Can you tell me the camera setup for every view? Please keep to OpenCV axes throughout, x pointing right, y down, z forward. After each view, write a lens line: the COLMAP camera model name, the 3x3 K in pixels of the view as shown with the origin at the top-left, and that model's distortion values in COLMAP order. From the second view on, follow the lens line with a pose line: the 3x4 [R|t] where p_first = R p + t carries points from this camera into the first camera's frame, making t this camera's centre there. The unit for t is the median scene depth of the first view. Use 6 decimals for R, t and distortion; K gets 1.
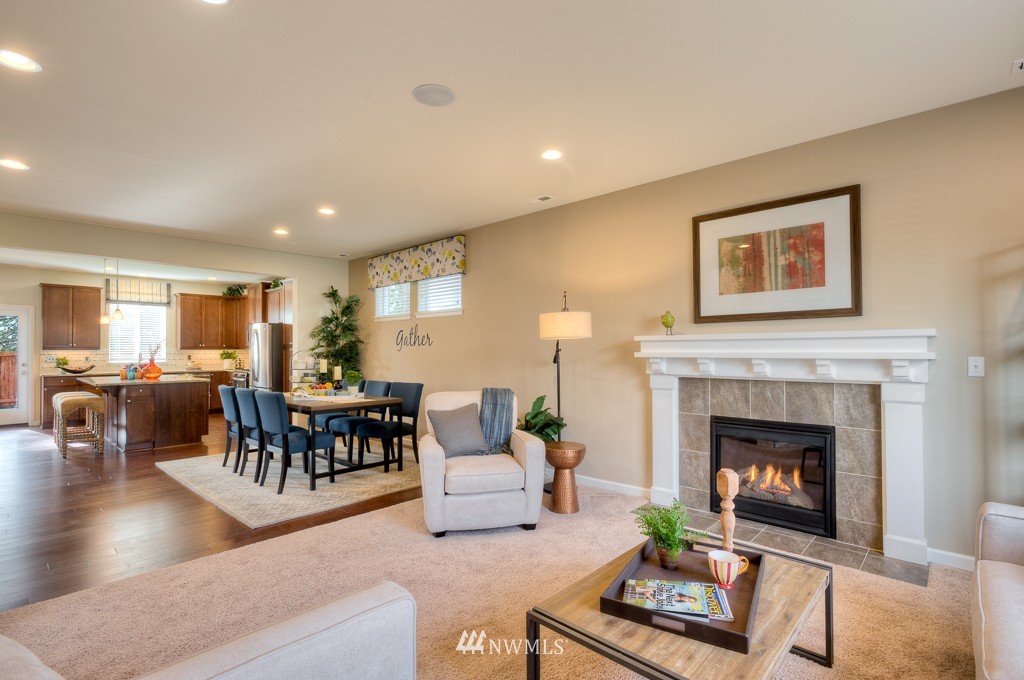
lens RADIAL K [[485.8, 0, 531.4], [0, 485.8, 347.2], [0, 0, 1]] dist [-0.005659, 0.002447]
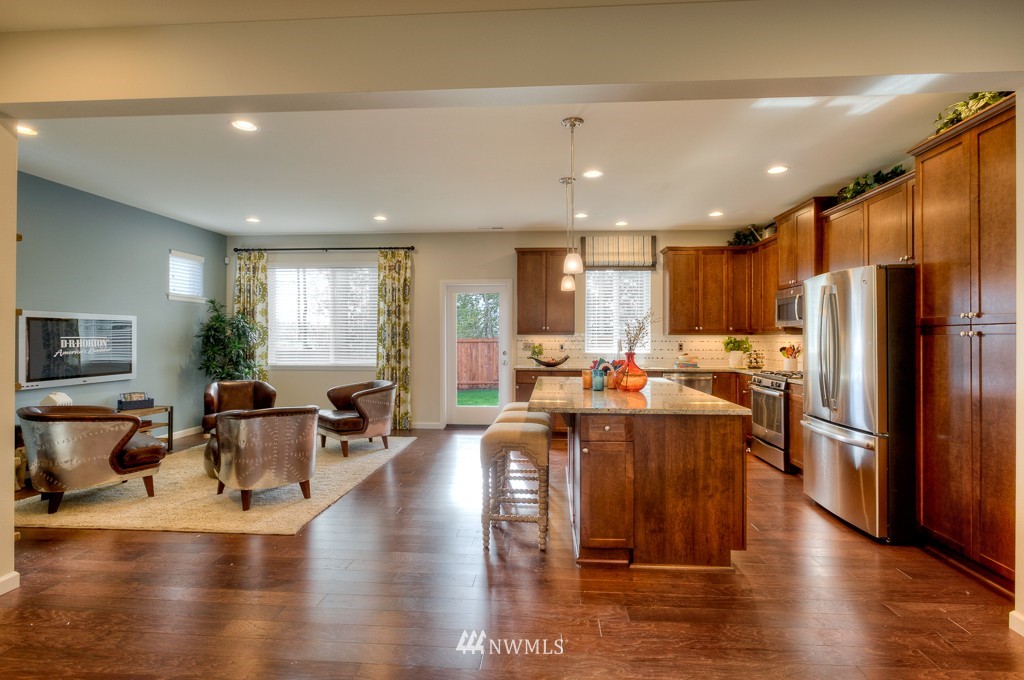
lens RADIAL K [[485.8, 0, 515.3], [0, 485.8, 337.9], [0, 0, 1]] dist [-0.005659, 0.002447]
pose [[0.615309, 0.004889, -0.788270, -0.359199], [-0.000426, 0.999983, 0.005869, 0.005285], [0.788286, -0.003275, 0.615301, 0.465581]]
